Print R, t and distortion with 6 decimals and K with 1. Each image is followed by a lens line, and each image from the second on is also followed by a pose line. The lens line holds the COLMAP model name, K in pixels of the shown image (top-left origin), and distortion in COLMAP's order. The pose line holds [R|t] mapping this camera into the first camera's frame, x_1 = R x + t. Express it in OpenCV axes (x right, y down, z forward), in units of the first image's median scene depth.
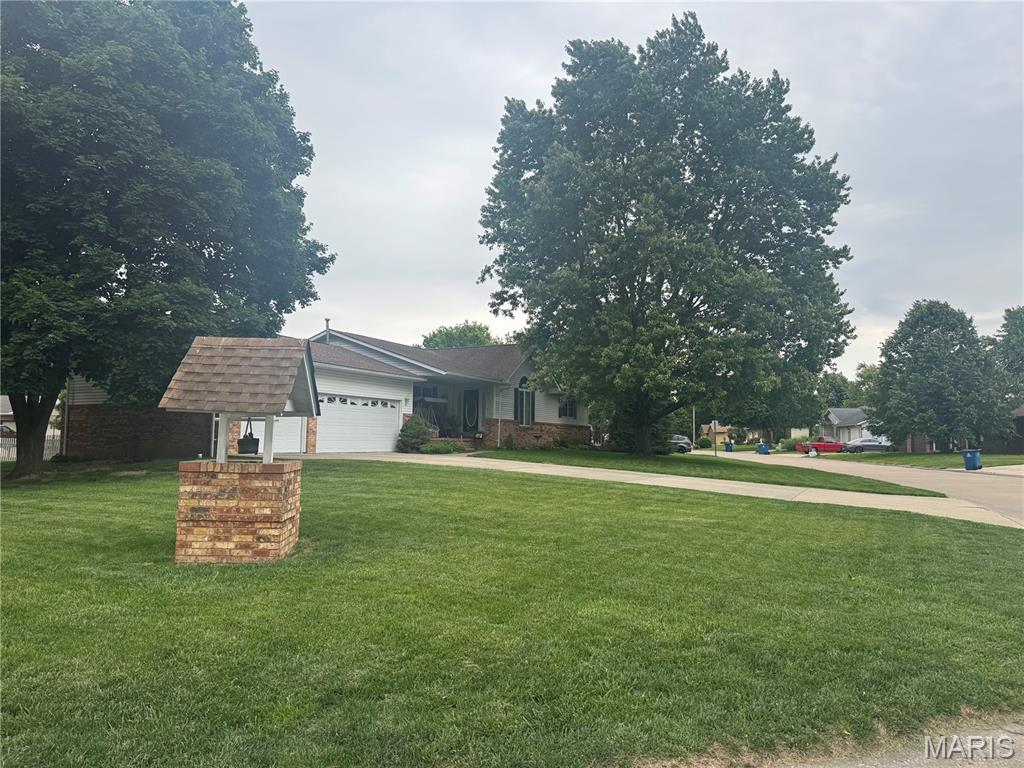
lens RADIAL K [[674.4, 0, 512.0], [0, 674.4, 384.0], [0, 0, 1]] dist [0.087585, -0.118350]
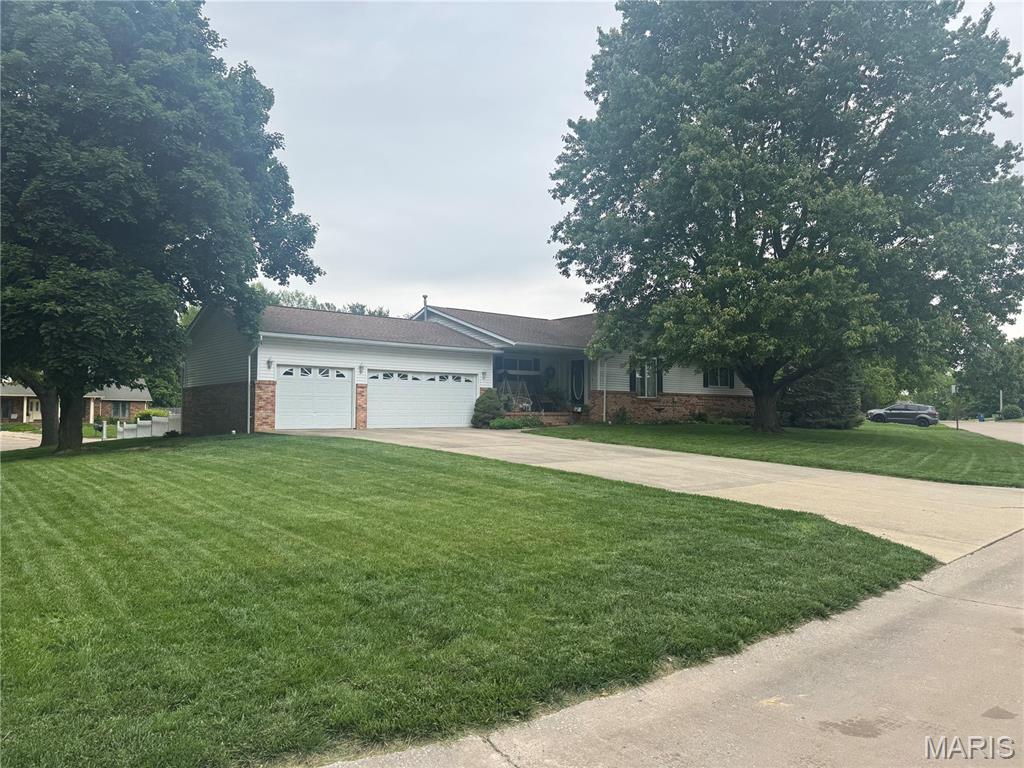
lens RADIAL K [[674.4, 0, 512.0], [0, 674.4, 384.0], [0, 0, 1]] dist [0.087585, -0.118350]
pose [[0.921609, -0.028964, -0.387037, 0.249347], [0.043847, 0.998597, 0.029679, 0.011753], [0.385634, -0.044323, 0.921586, 0.129068]]
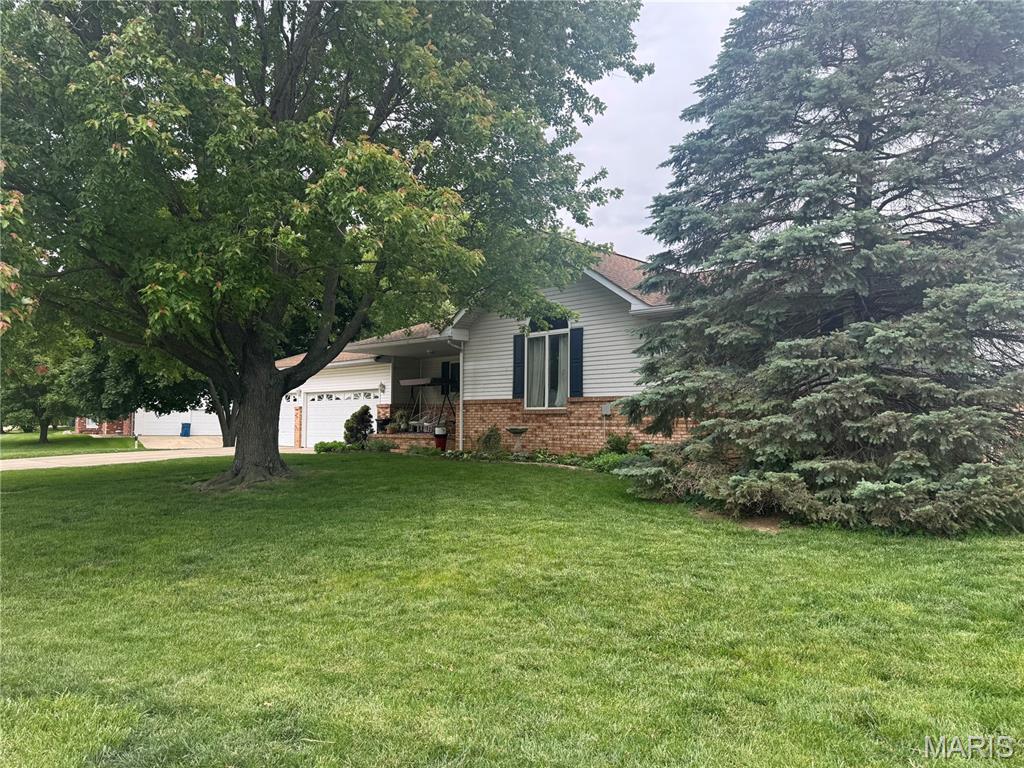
lens RADIAL K [[674.4, 0, 512.0], [0, 674.4, 384.0], [0, 0, 1]] dist [0.087585, -0.118350]
pose [[-0.267642, -0.069407, -0.961015, 0.585772], [0.075455, 0.992829, -0.092719, 0.106722], [0.960559, -0.097329, -0.260486, 1.355385]]
